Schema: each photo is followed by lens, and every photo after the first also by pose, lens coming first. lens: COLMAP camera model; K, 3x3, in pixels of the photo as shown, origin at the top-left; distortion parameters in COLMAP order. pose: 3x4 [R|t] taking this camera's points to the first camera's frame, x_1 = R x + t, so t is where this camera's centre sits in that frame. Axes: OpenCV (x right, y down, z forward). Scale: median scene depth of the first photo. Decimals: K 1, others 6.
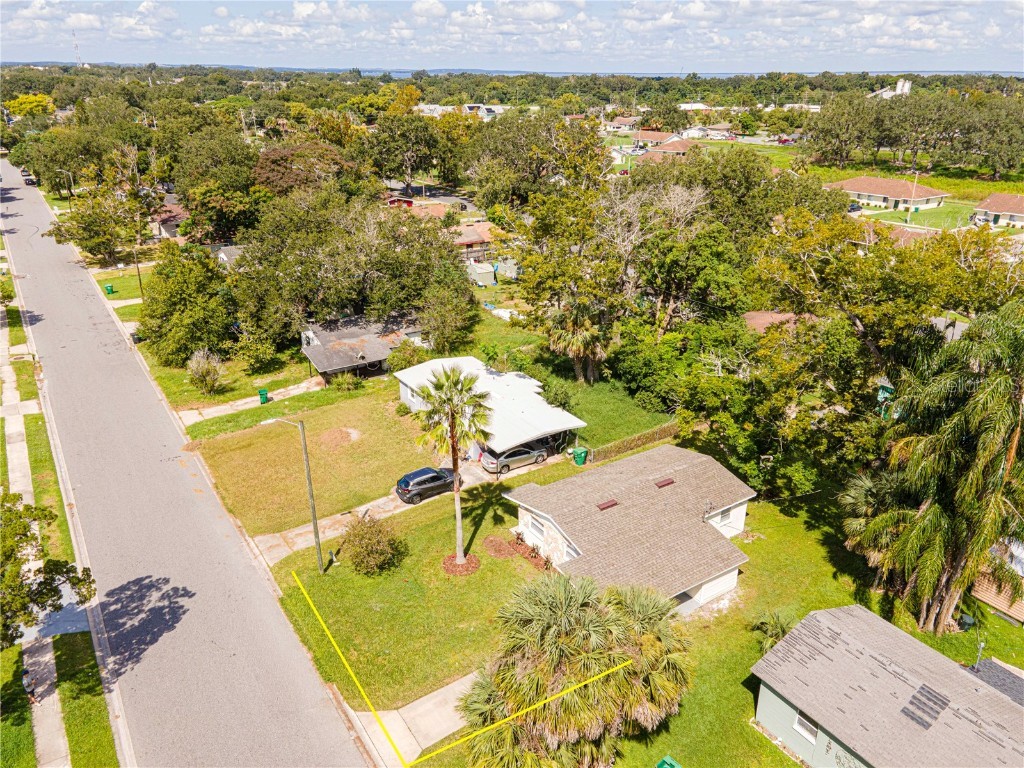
lens RADIAL K [[737.7, 0, 512.0], [0, 737.7, 384.0], [0, 0, 1]] dist [0.023446, 0.040923]
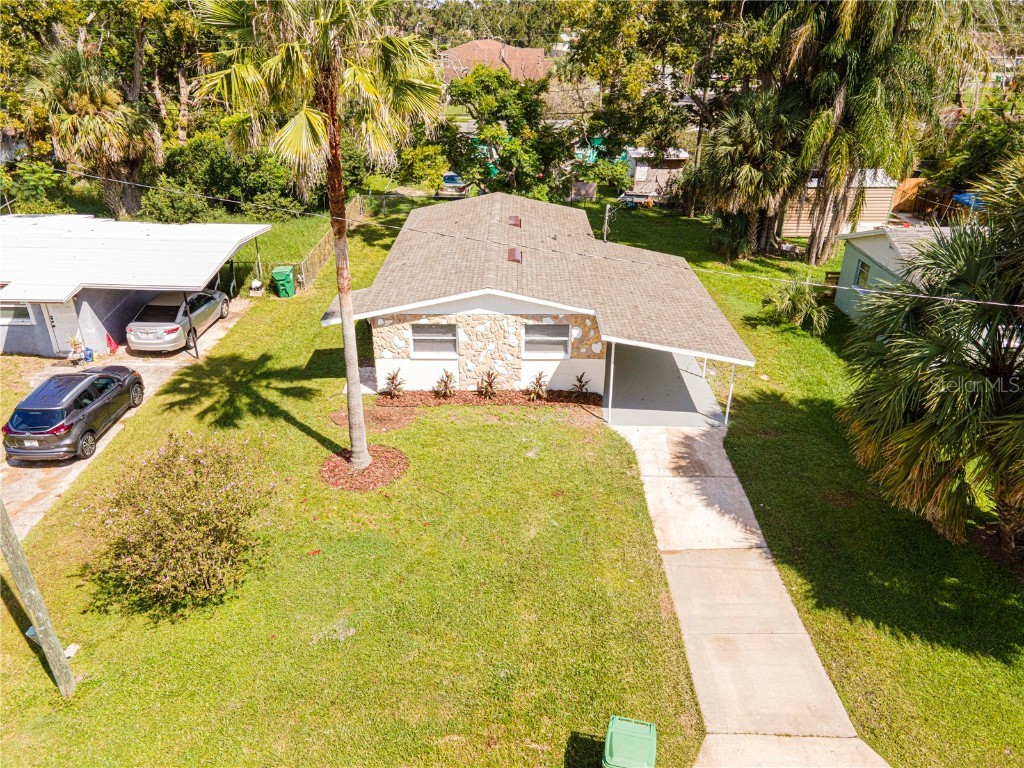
lens RADIAL K [[737.7, 0, 512.0], [0, 737.7, 384.0], [0, 0, 1]] dist [0.023446, 0.040923]
pose [[0.558274, -0.379572, 0.737736, -0.257236], [0.329905, 0.917447, 0.222383, 0.100843], [-0.761244, 0.119232, 0.637410, 0.502249]]
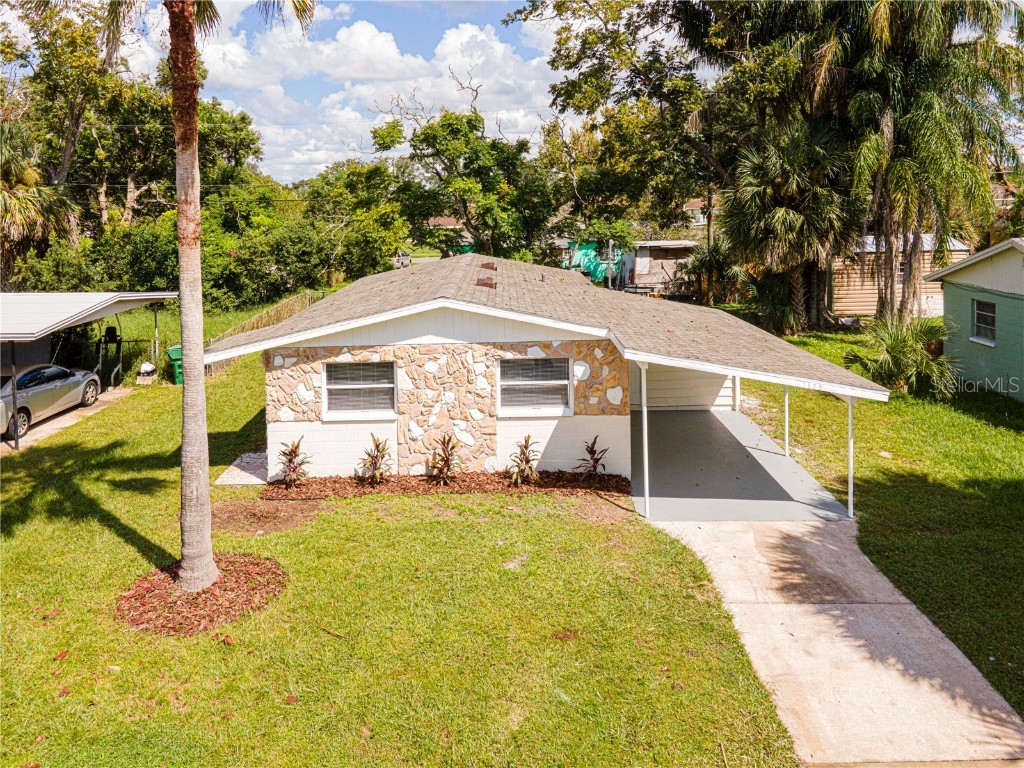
lens RADIAL K [[768.3, 0, 483.0], [0, 768.3, 251.9], [0, 0, 1]] dist [0.019283, 0.007525]
pose [[0.573791, -0.064512, 0.816457, -0.166473], [0.342723, 0.924325, -0.167823, 0.170437], [-0.743845, 0.376114, 0.552479, 0.589729]]
